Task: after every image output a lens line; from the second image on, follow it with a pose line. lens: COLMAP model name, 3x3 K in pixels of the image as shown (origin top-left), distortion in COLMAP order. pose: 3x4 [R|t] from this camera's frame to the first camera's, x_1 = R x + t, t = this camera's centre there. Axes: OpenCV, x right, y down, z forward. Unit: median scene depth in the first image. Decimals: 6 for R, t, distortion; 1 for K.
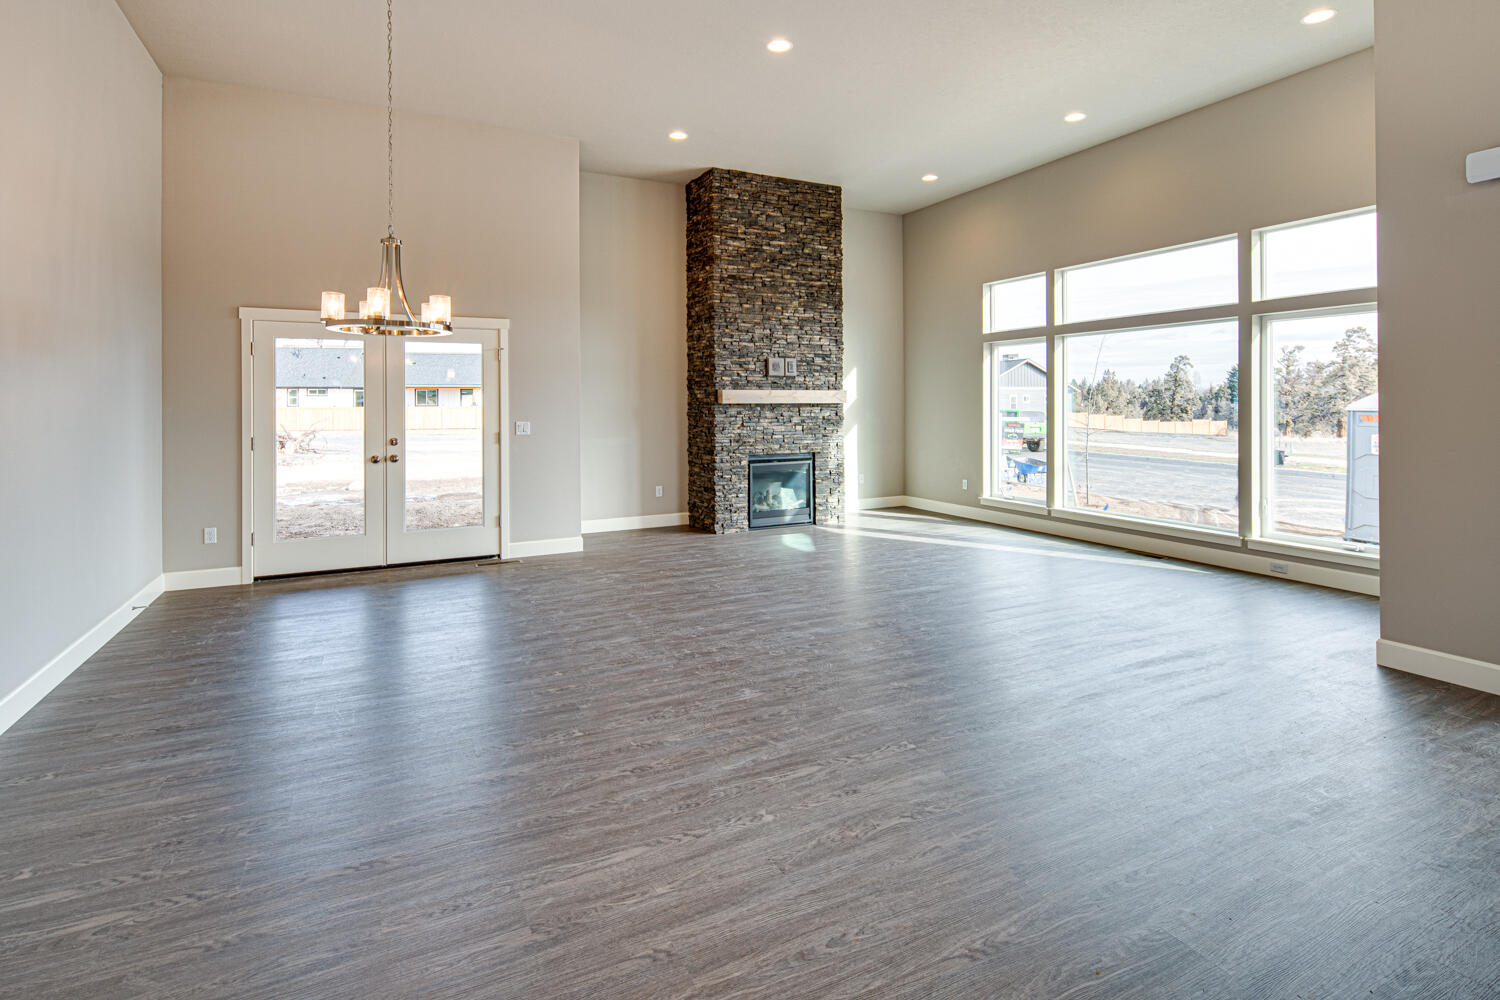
lens RADIAL K [[744.7, 0, 742.8], [0, 744.7, 419.2], [0, 0, 1]] dist [0.001246, -0.000827]
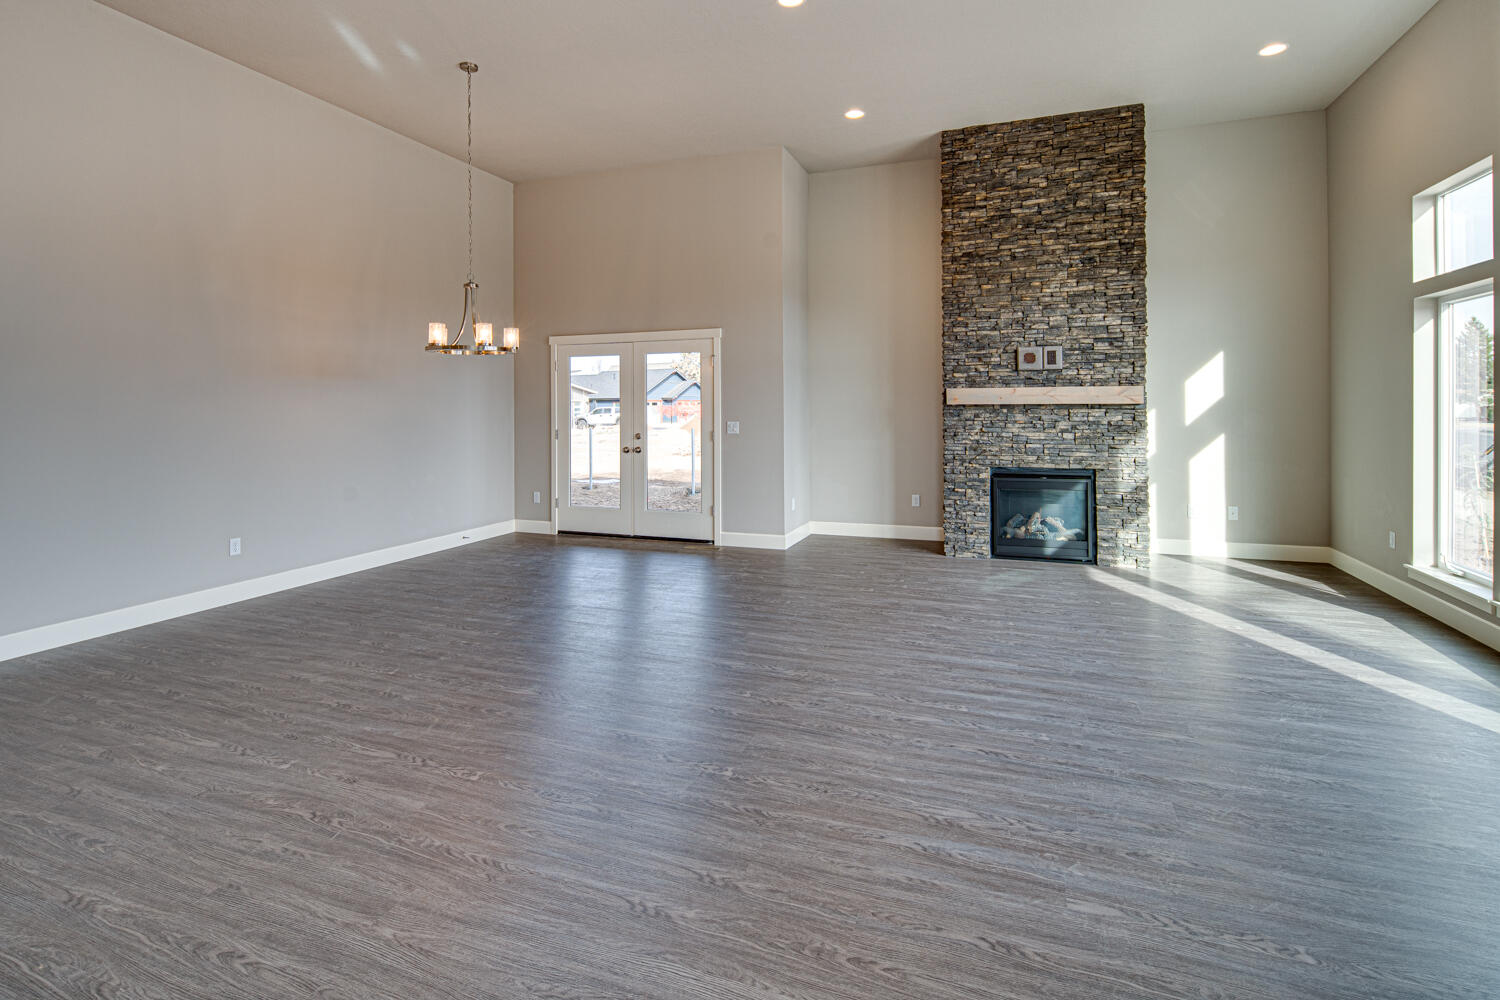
lens RADIAL K [[744.7, 0, 742.8], [0, 744.7, 419.2], [0, 0, 1]] dist [0.001246, -0.000827]
pose [[0.662326, 0.015444, -0.749057, 0.440474], [-0.011627, 0.999879, 0.010334, -0.009886], [0.749126, 0.001864, 0.662425, 0.243326]]
